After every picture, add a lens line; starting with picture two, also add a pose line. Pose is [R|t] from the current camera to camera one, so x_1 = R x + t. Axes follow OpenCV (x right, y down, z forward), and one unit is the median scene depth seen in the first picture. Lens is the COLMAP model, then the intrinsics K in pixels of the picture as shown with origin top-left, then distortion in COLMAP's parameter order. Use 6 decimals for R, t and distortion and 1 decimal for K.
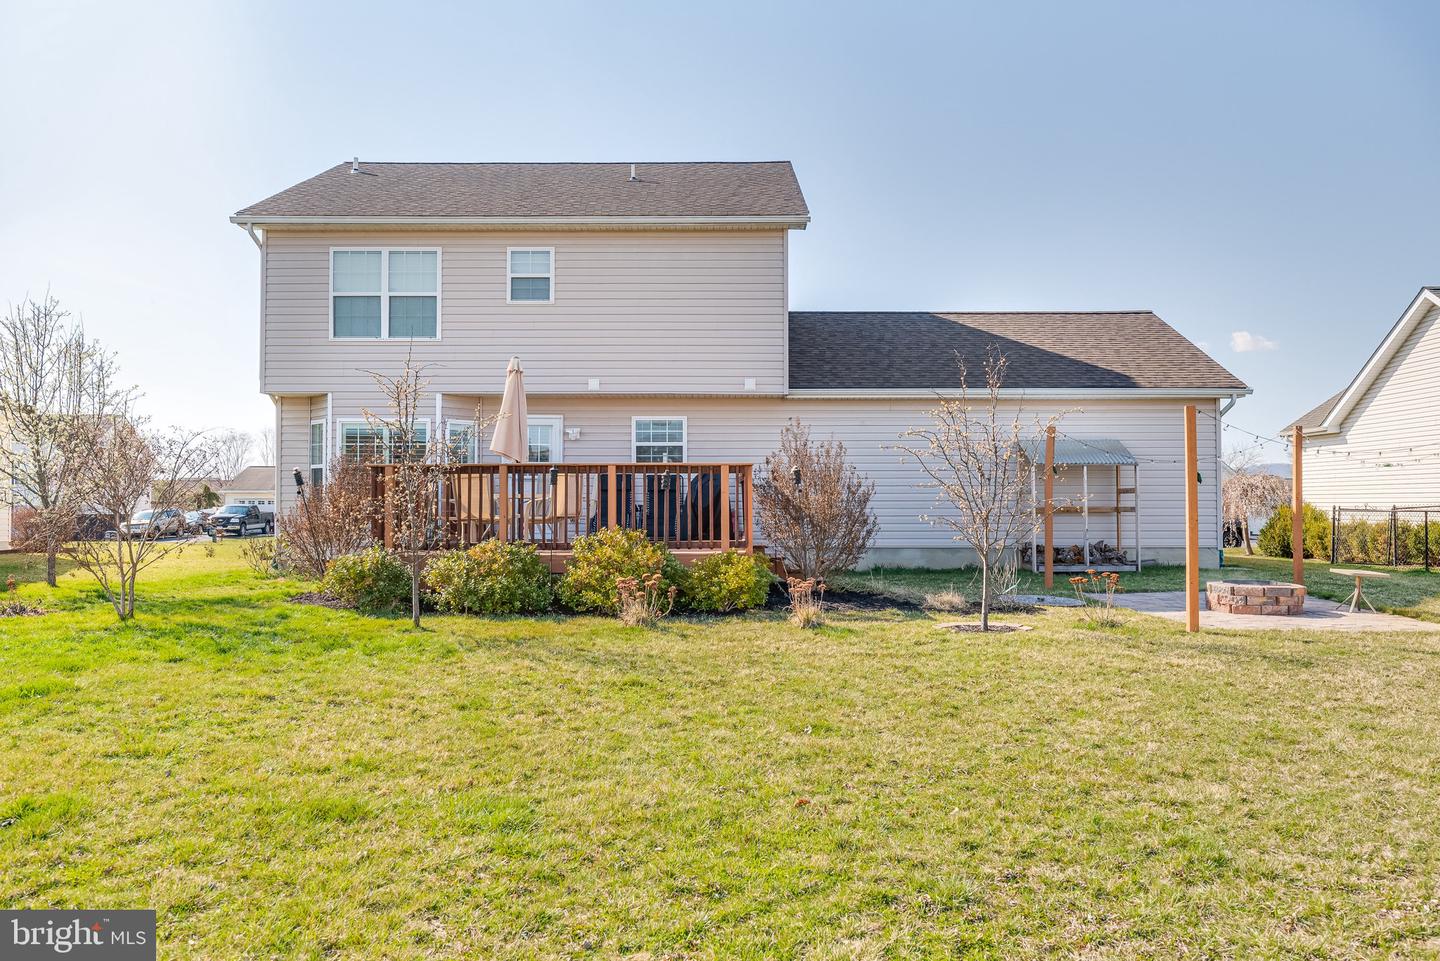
lens RADIAL K [[701.6, 0, 714.4], [0, 701.6, 481.7], [0, 0, 1]] dist [-0.001578, -0.000069]
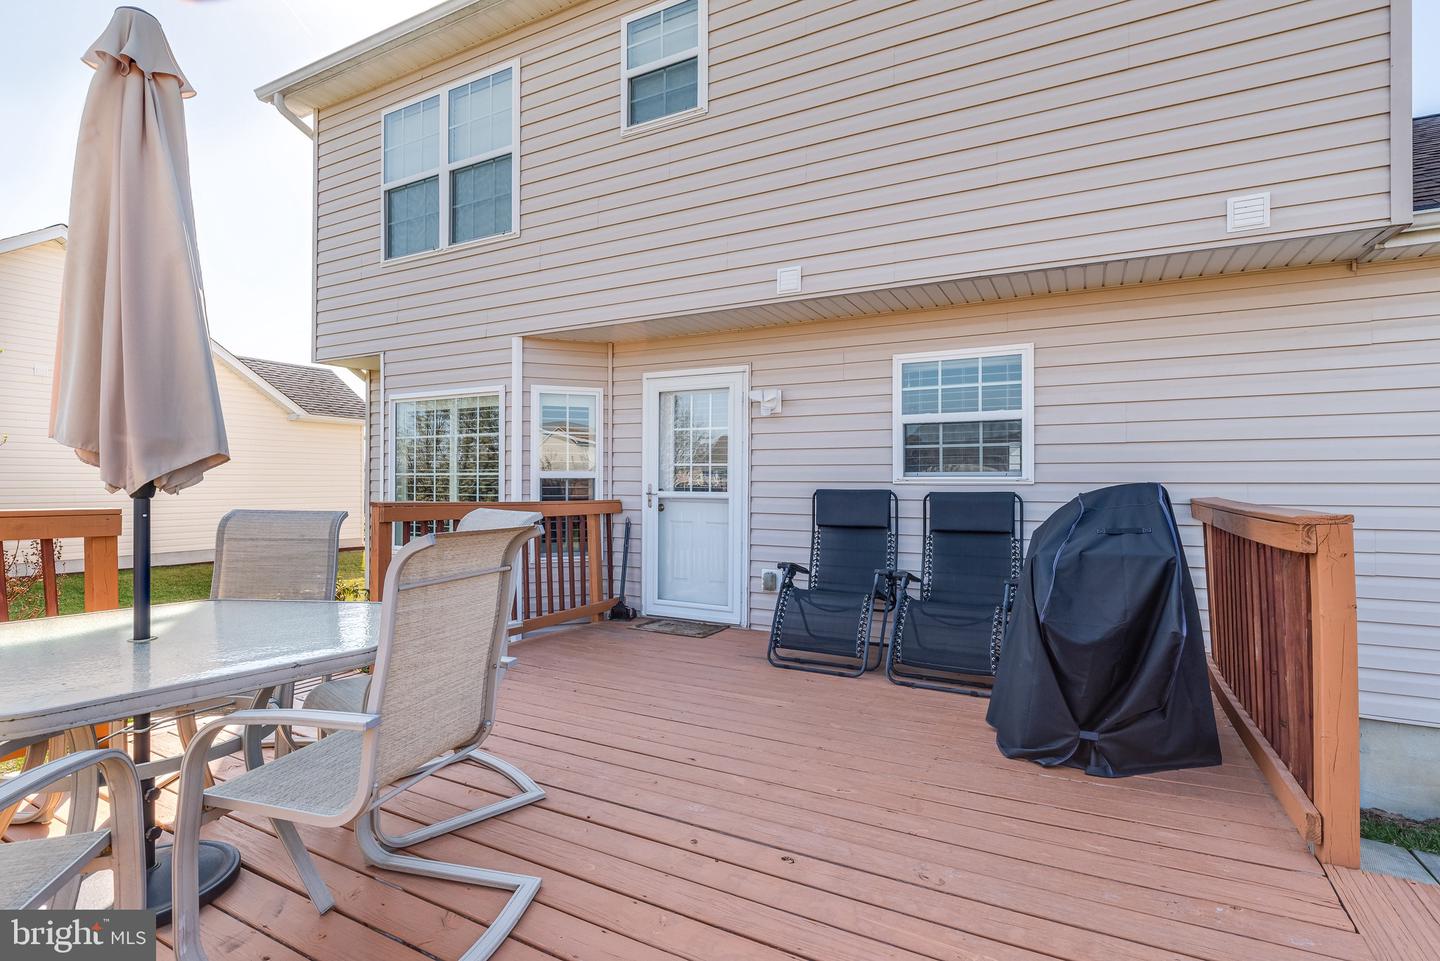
lens RADIAL K [[696.9, 0, 720.3], [0, 696.9, 476.5], [0, 0, 1]] dist [0.000295, 0.000046]
pose [[0.884589, -0.000585, -0.466371, -0.013014], [0.008549, 0.999852, 0.014962, -0.027332], [0.466293, -0.017223, 0.884463, 0.598435]]
